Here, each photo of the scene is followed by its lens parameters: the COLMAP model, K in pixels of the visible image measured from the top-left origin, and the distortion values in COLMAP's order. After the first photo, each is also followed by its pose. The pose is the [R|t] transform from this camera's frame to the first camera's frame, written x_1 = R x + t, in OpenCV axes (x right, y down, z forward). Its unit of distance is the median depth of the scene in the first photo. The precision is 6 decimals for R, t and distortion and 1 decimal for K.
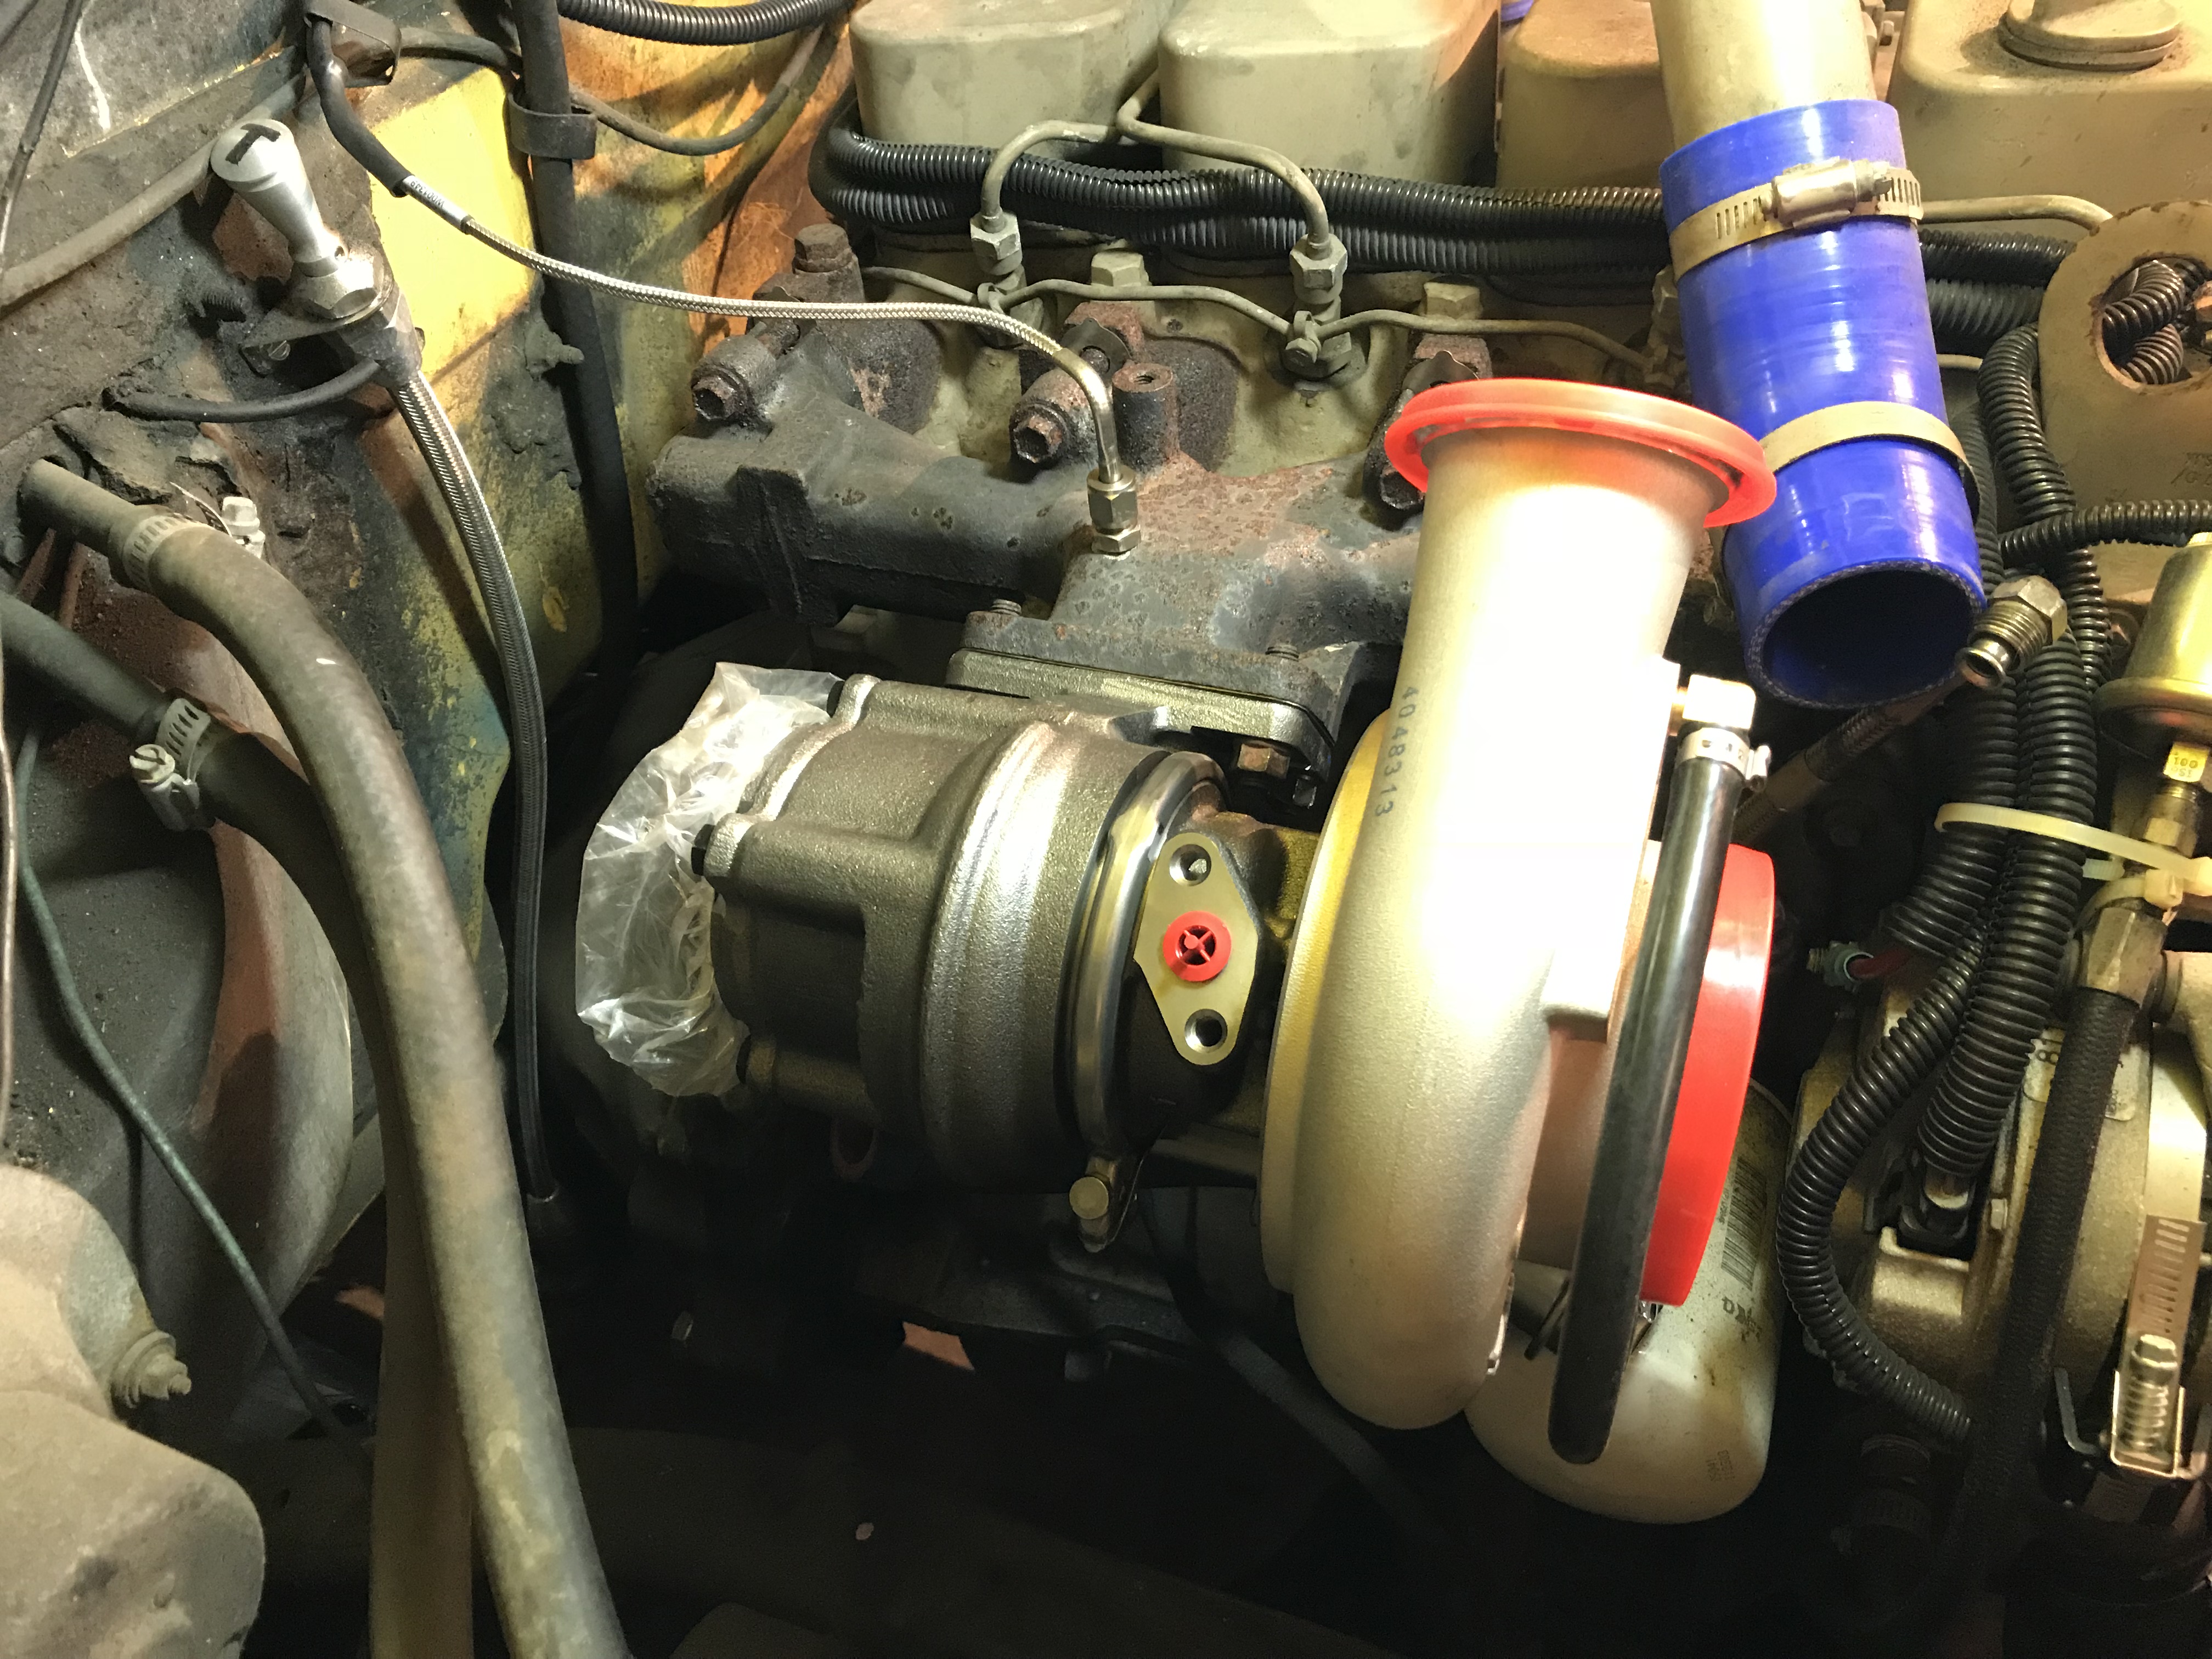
lens RADIAL K [[1849.7, 0, 1086.0], [0, 1849.7, 828.7], [0, 0, 1]] dist [0.010754, -0.013455]
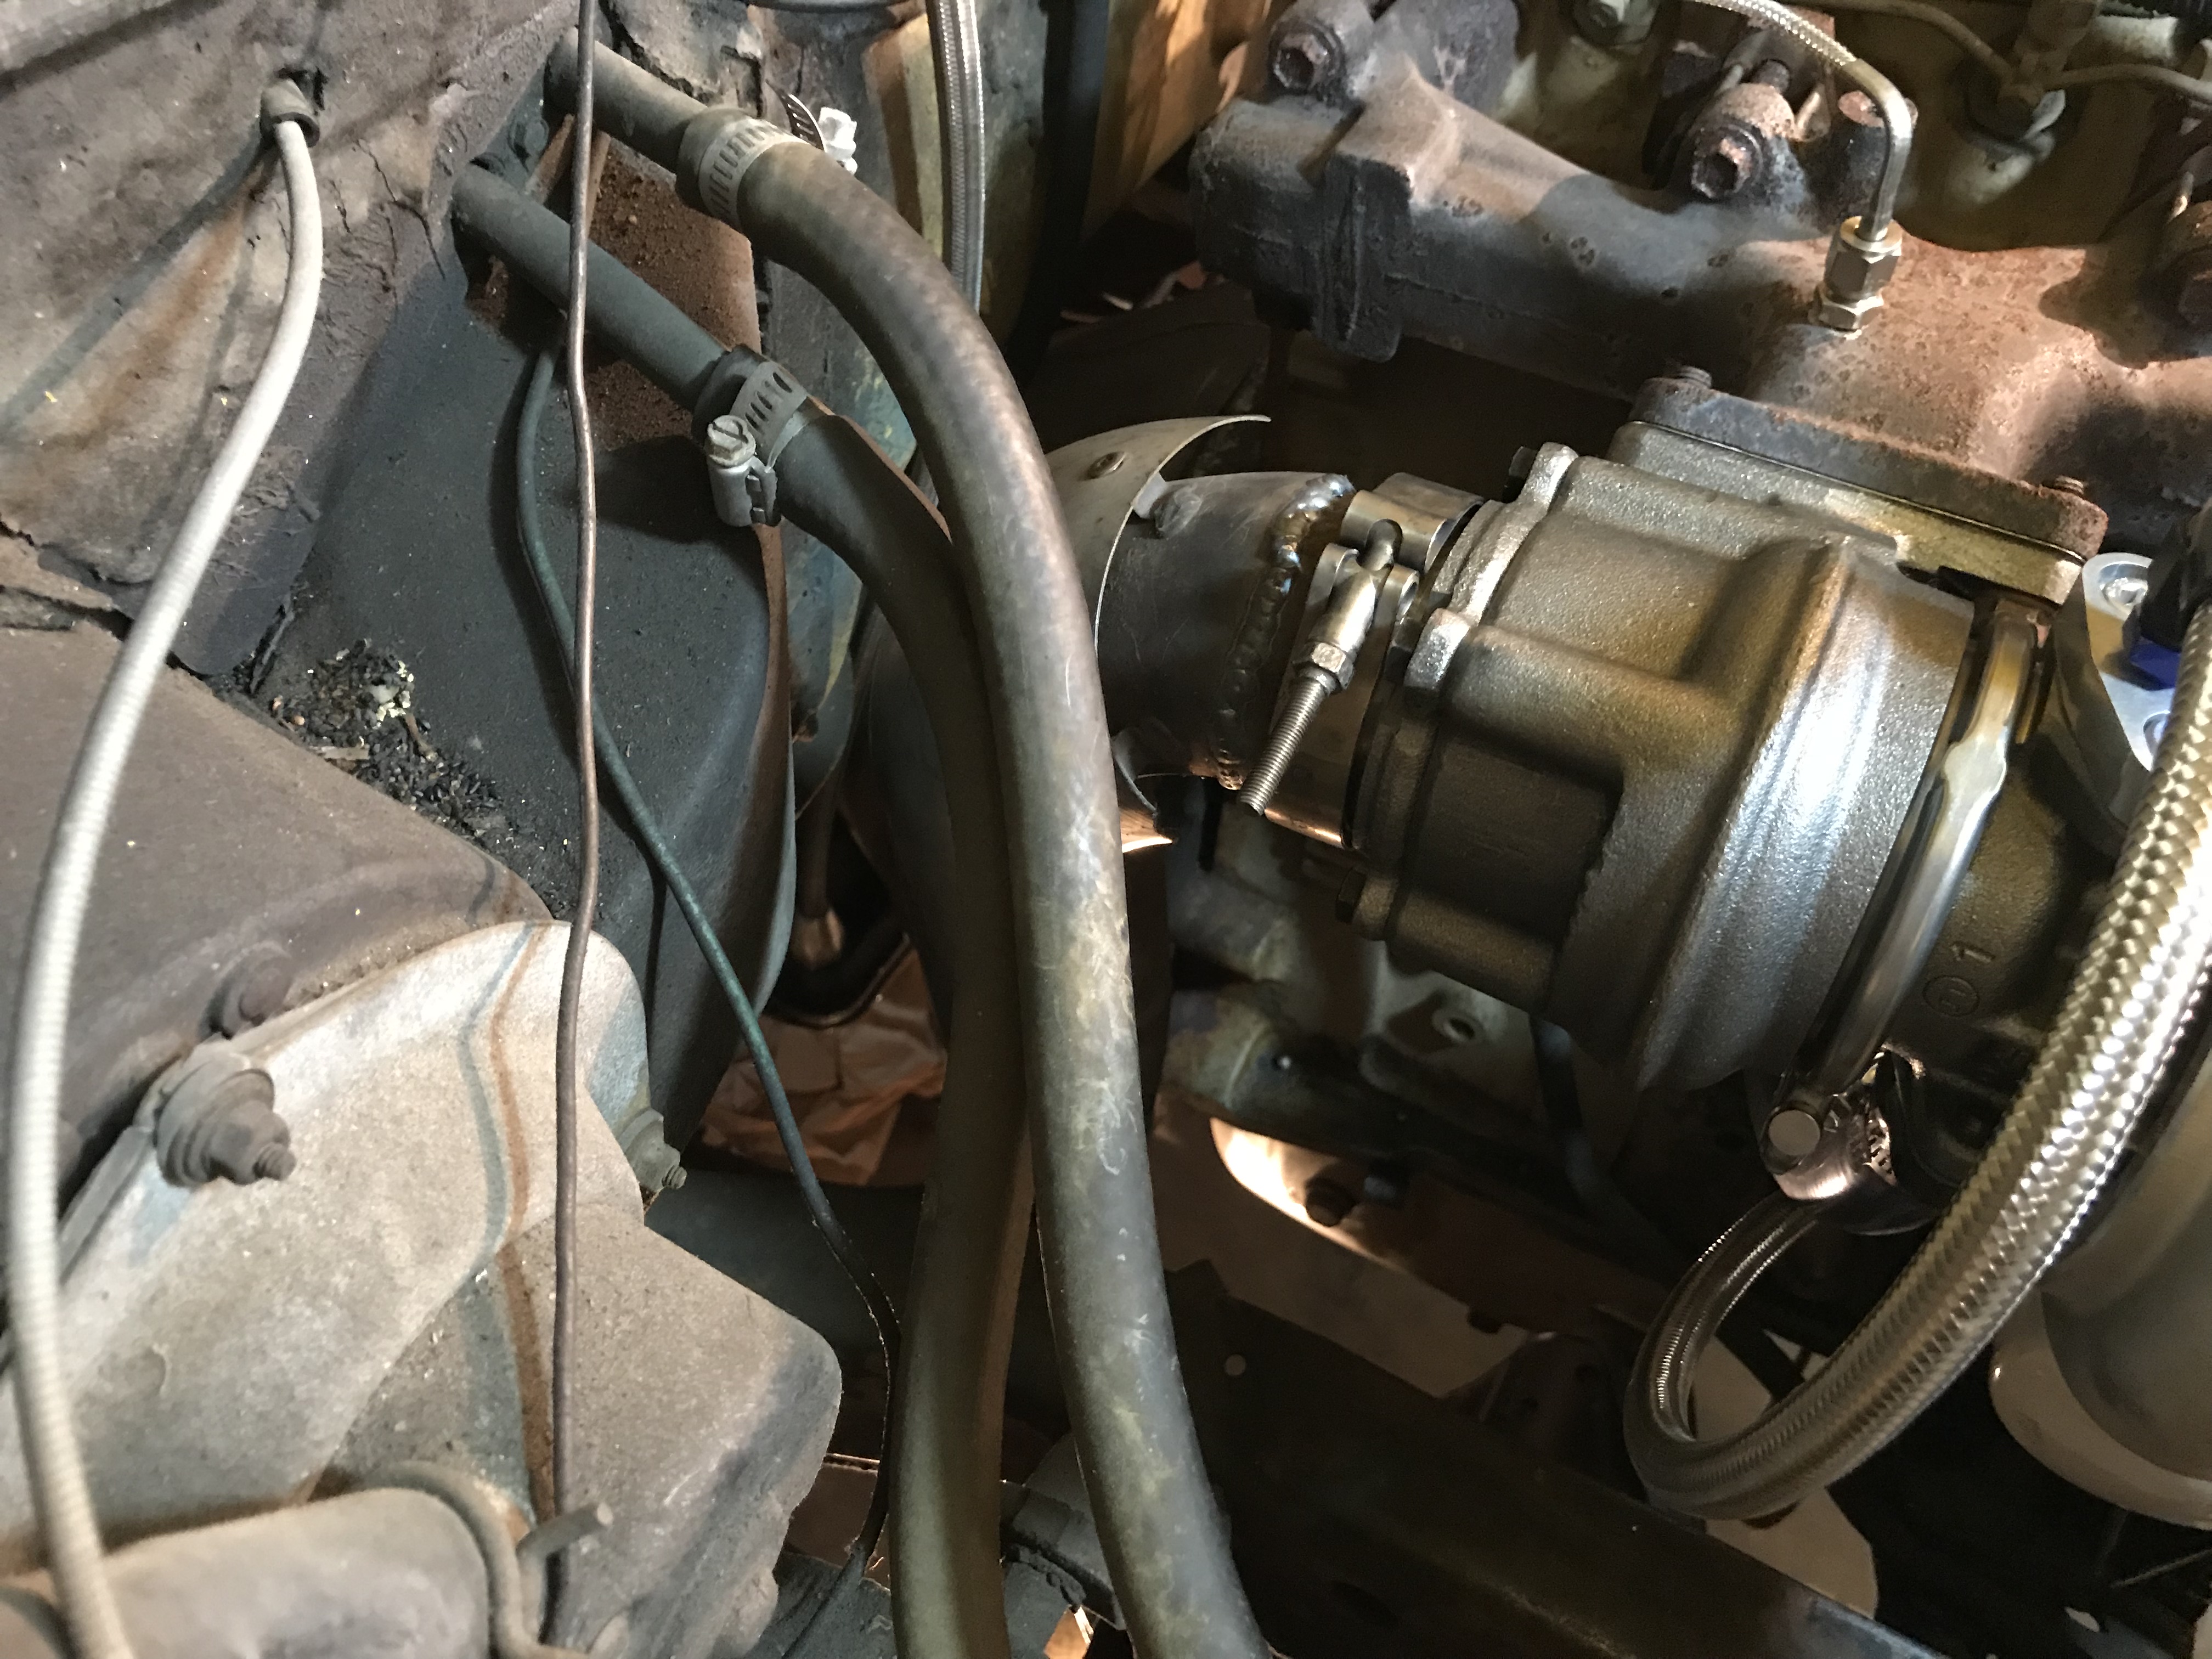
lens RADIAL K [[1847.2, 0, 1090.7], [0, 1847.2, 825.0], [0, 0, 1]] dist [-0.008948, -0.000823]
pose [[0.989083, 0.146104, -0.019193, -0.235806], [-0.141711, 0.978787, 0.147969, -0.009006], [0.040405, -0.143634, 0.988806, 0.145278]]
